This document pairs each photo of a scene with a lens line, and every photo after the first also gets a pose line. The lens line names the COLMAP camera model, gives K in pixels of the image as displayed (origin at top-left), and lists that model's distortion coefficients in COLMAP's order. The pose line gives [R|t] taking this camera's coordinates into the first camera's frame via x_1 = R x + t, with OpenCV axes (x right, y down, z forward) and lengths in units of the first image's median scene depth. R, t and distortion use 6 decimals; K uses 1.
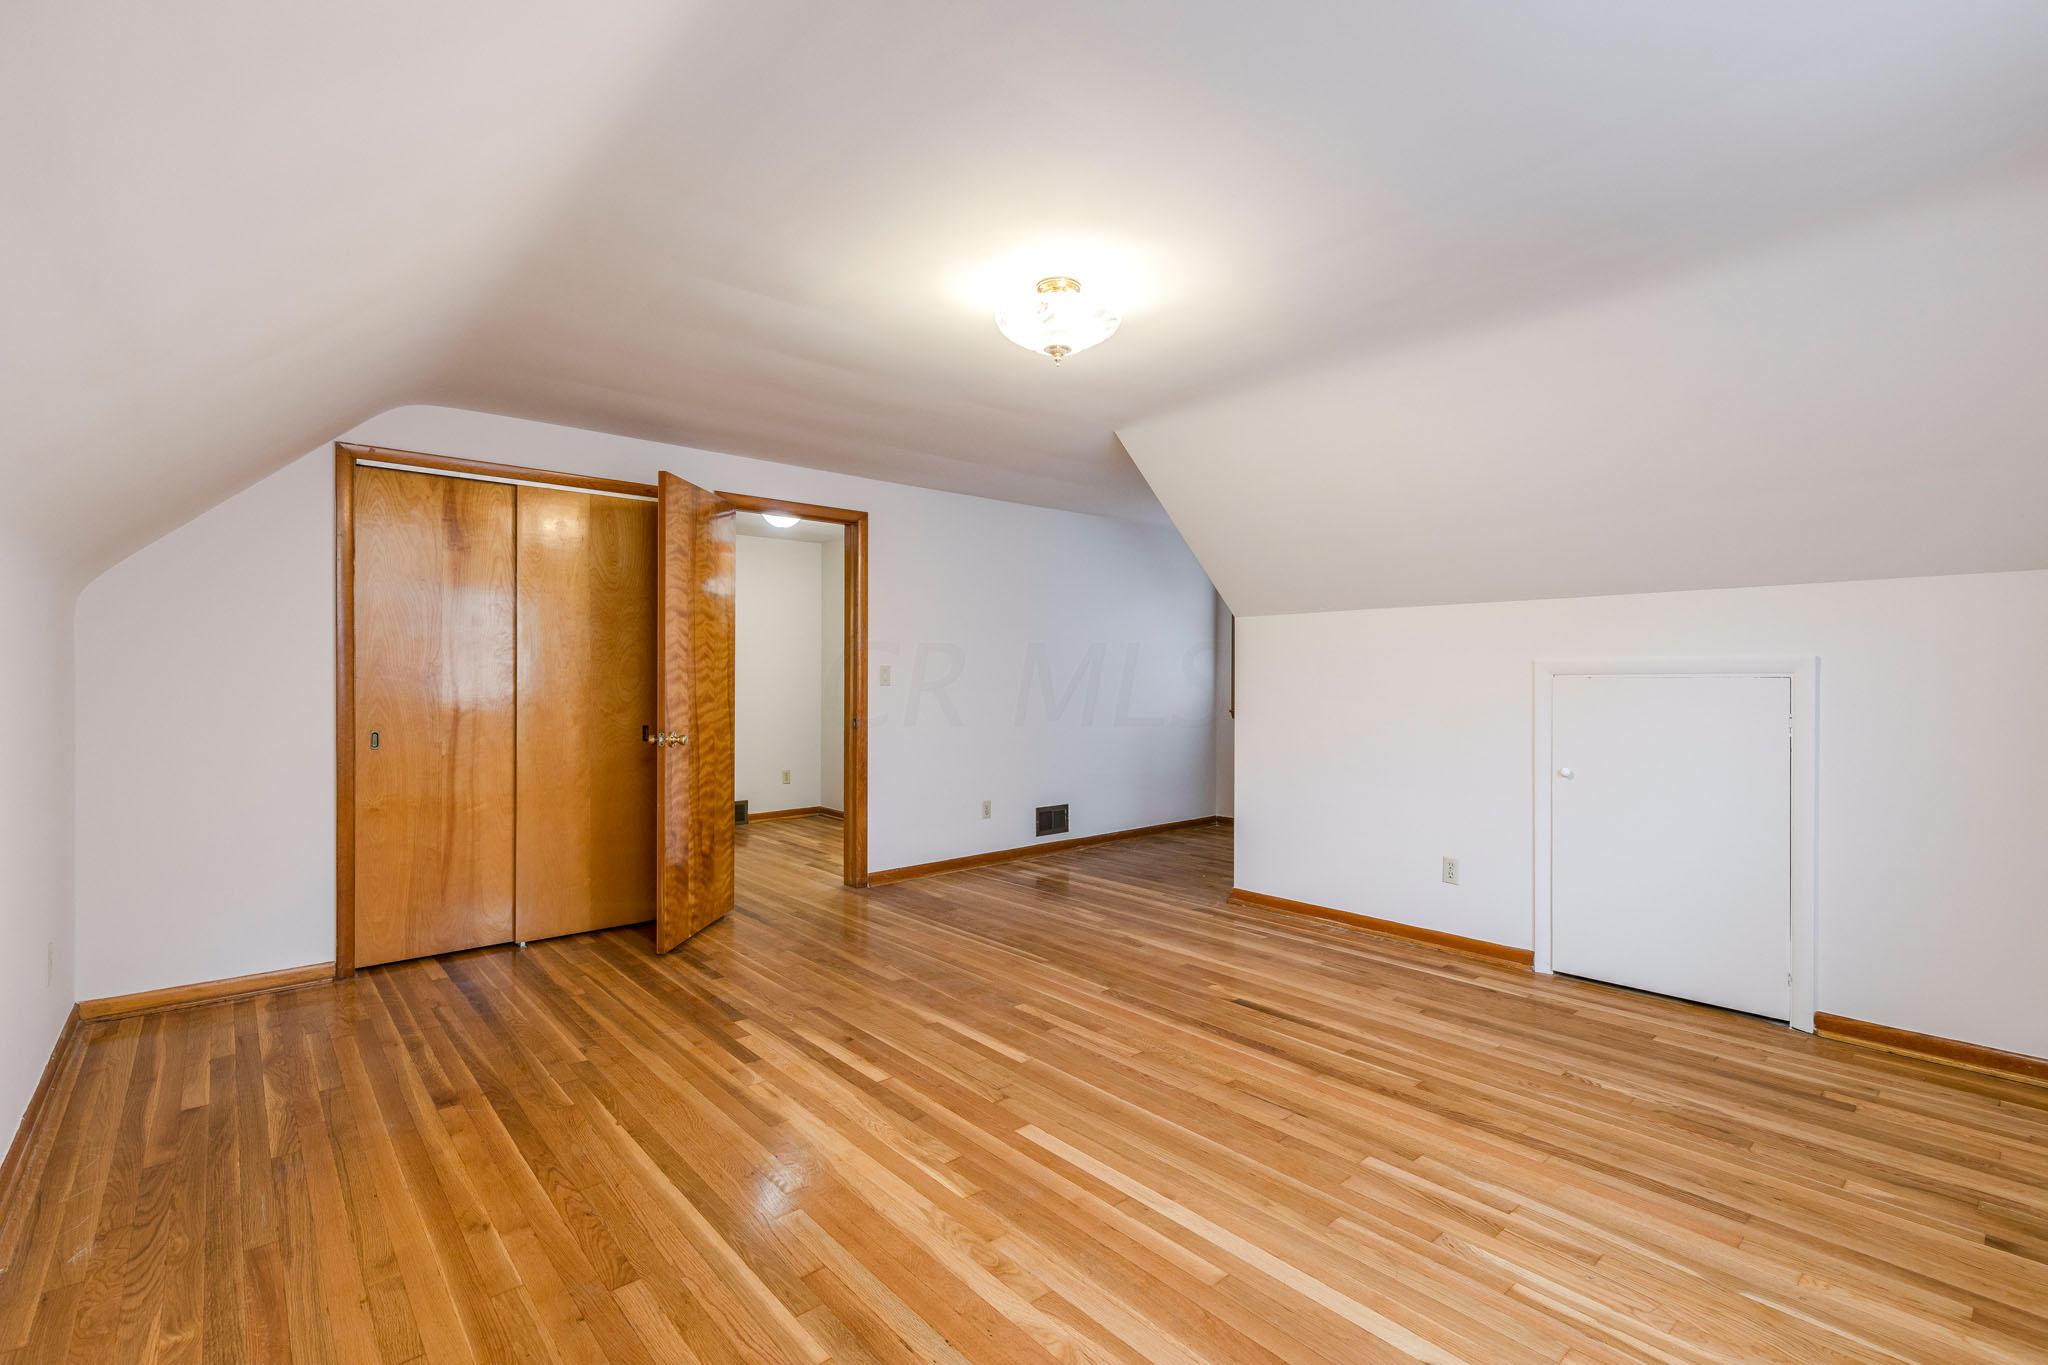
lens RADIAL K [[915.2, 0, 1024.0], [0, 915.2, 682.5], [0, 0, 1]] dist [0.012512, -0.005859]
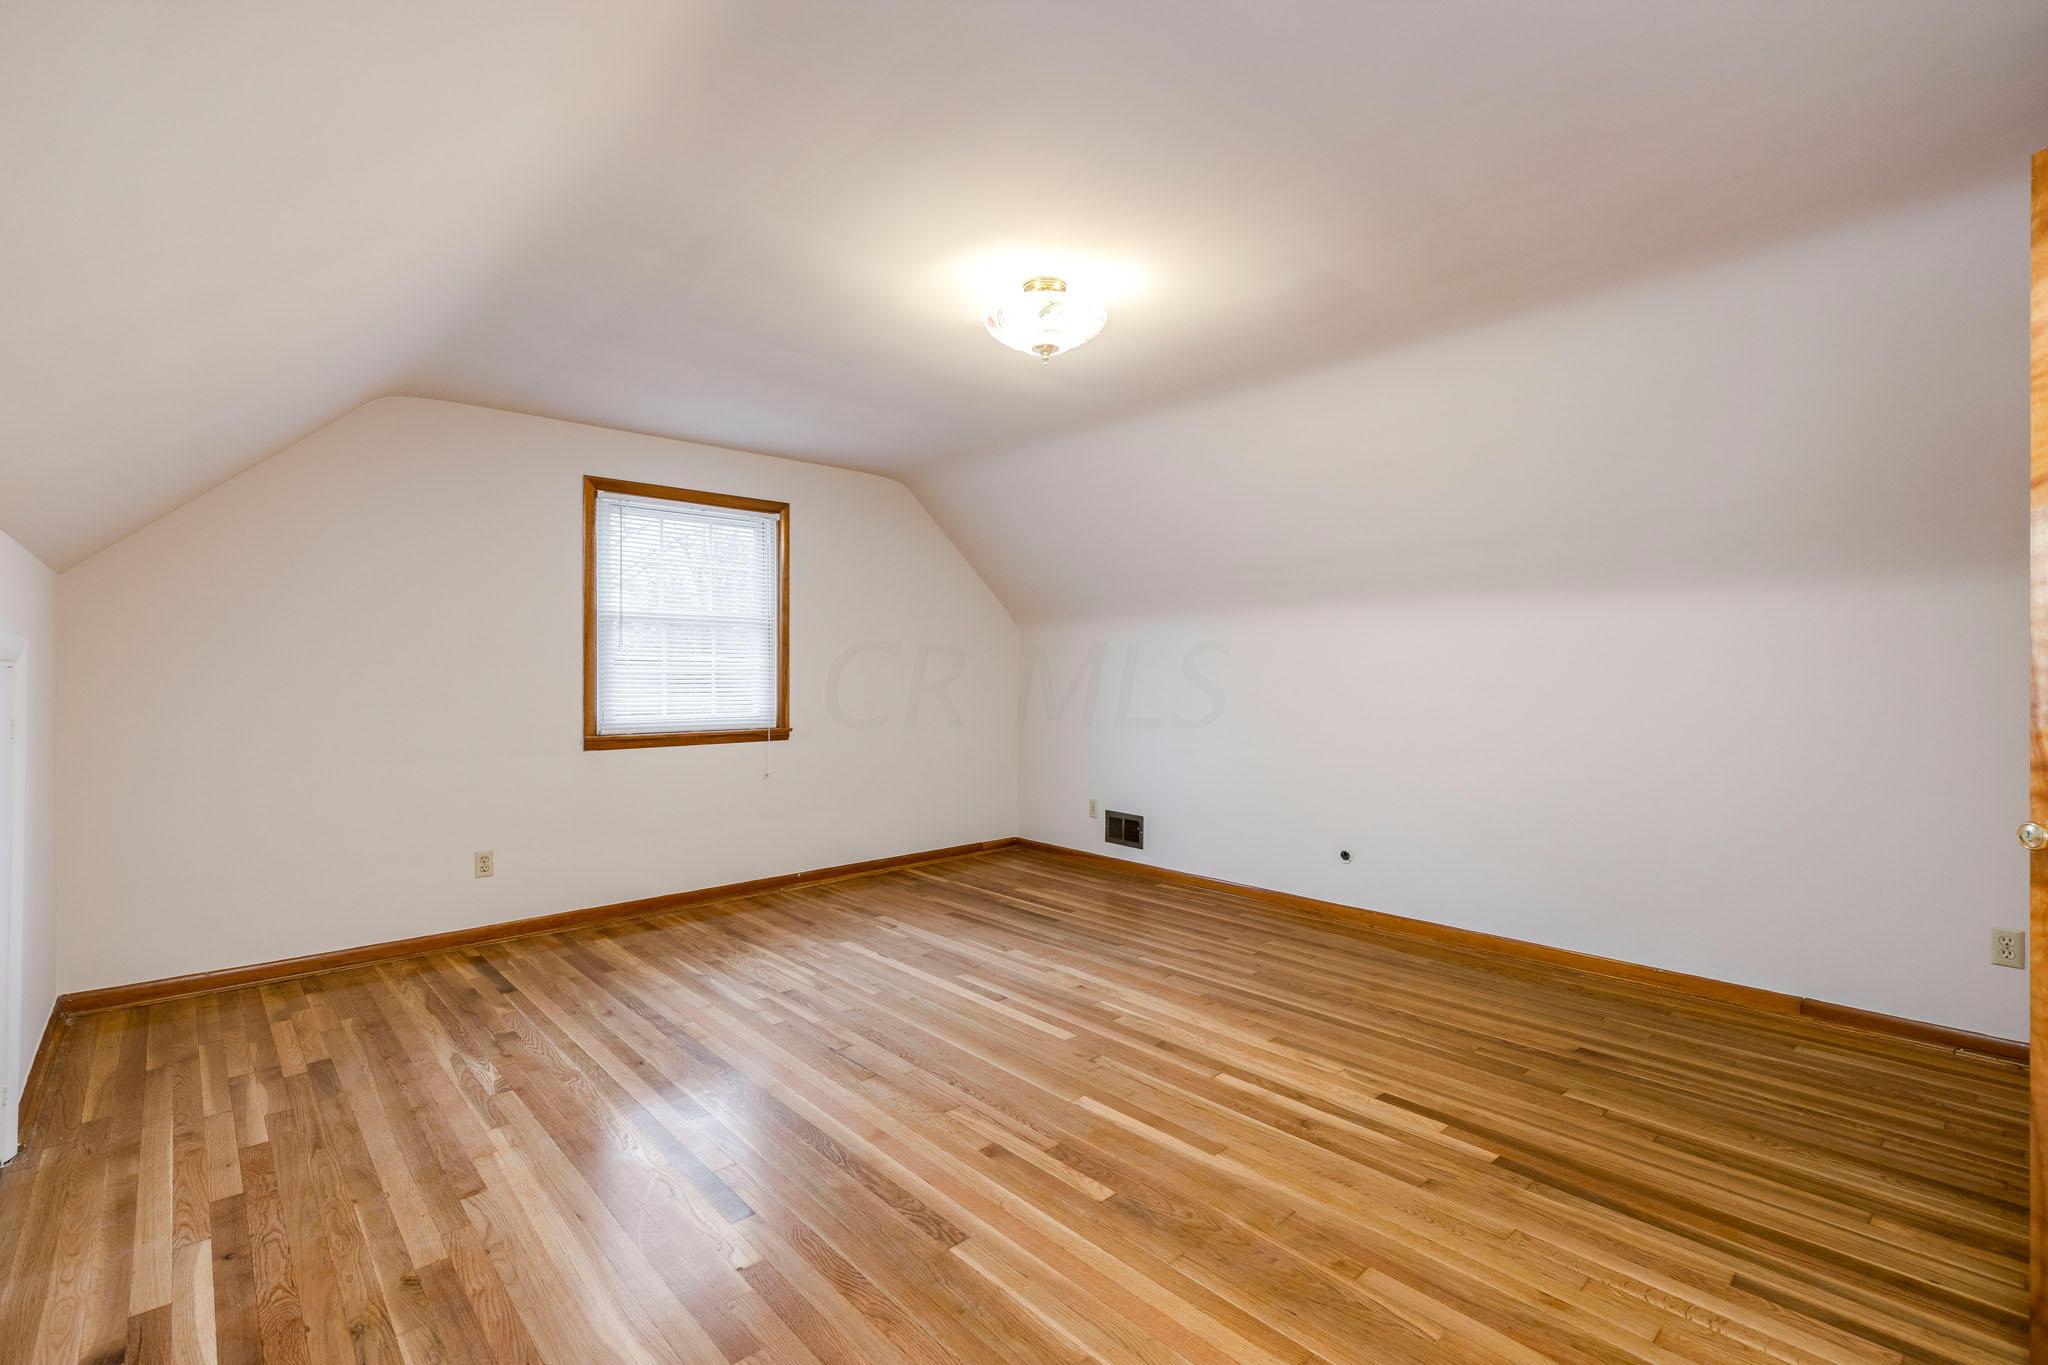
lens RADIAL K [[915.2, 0, 1024.0], [0, 915.2, 682.5], [0, 0, 1]] dist [0.012512, -0.005859]
pose [[-0.999698, -0.002397, -0.024465, 0.075308], [-0.002796, 0.999864, 0.016267, -0.008057], [0.024423, 0.016331, -0.999568, 1.799715]]
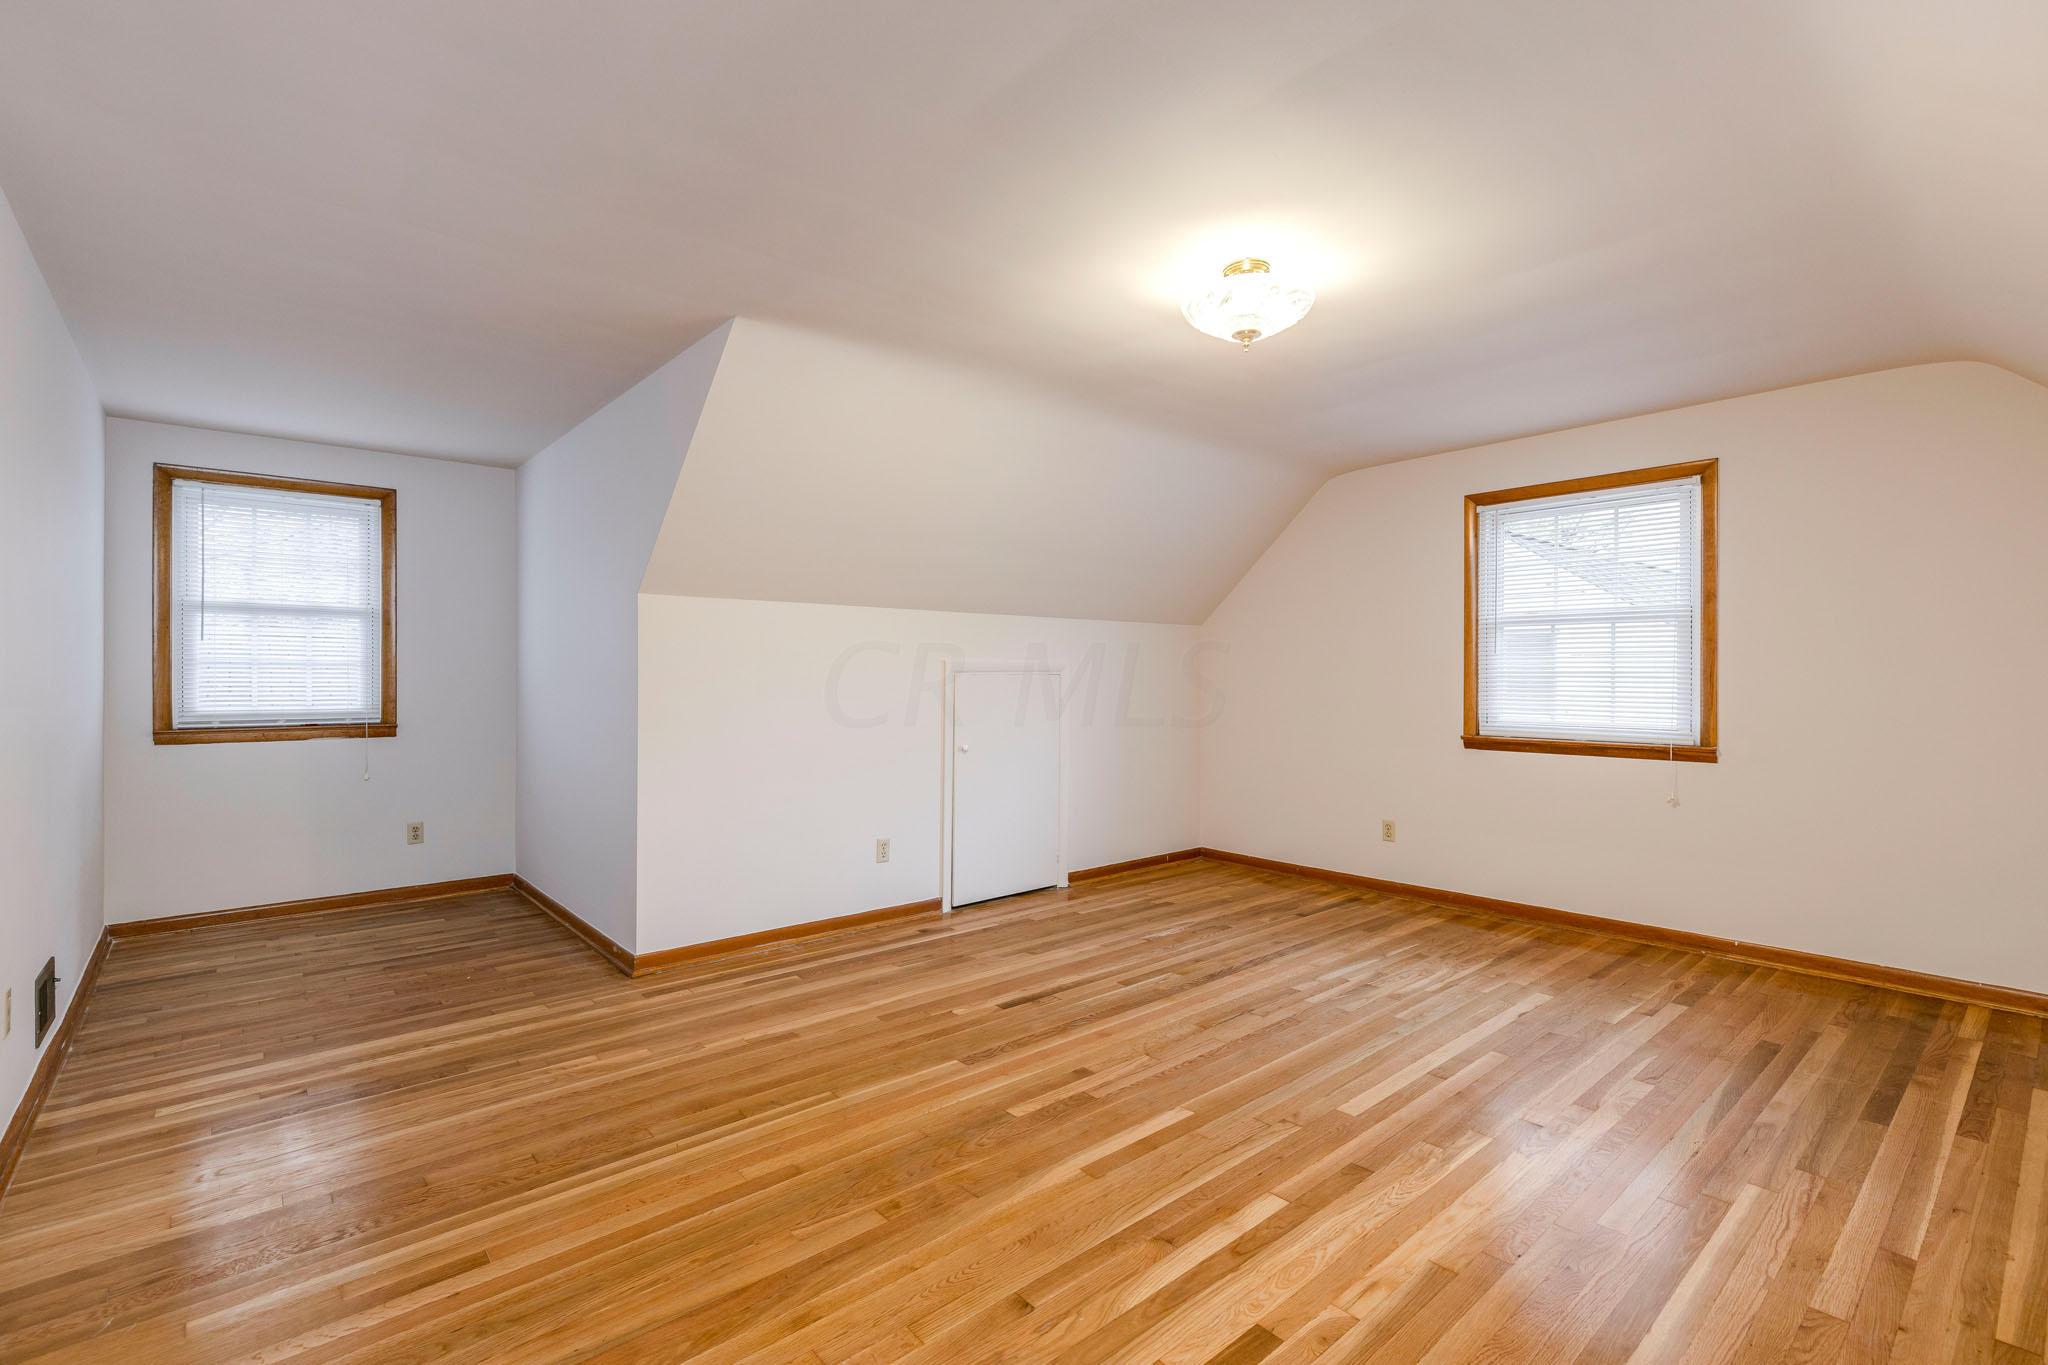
lens RADIAL K [[915.2, 0, 1024.0], [0, 915.2, 682.5], [0, 0, 1]] dist [0.012512, -0.005859]
pose [[0.008860, -0.006686, 0.999938, -0.832763], [0.006047, 0.999960, 0.006632, -0.002975], [-0.999942, 0.005988, 0.008900, 1.093071]]
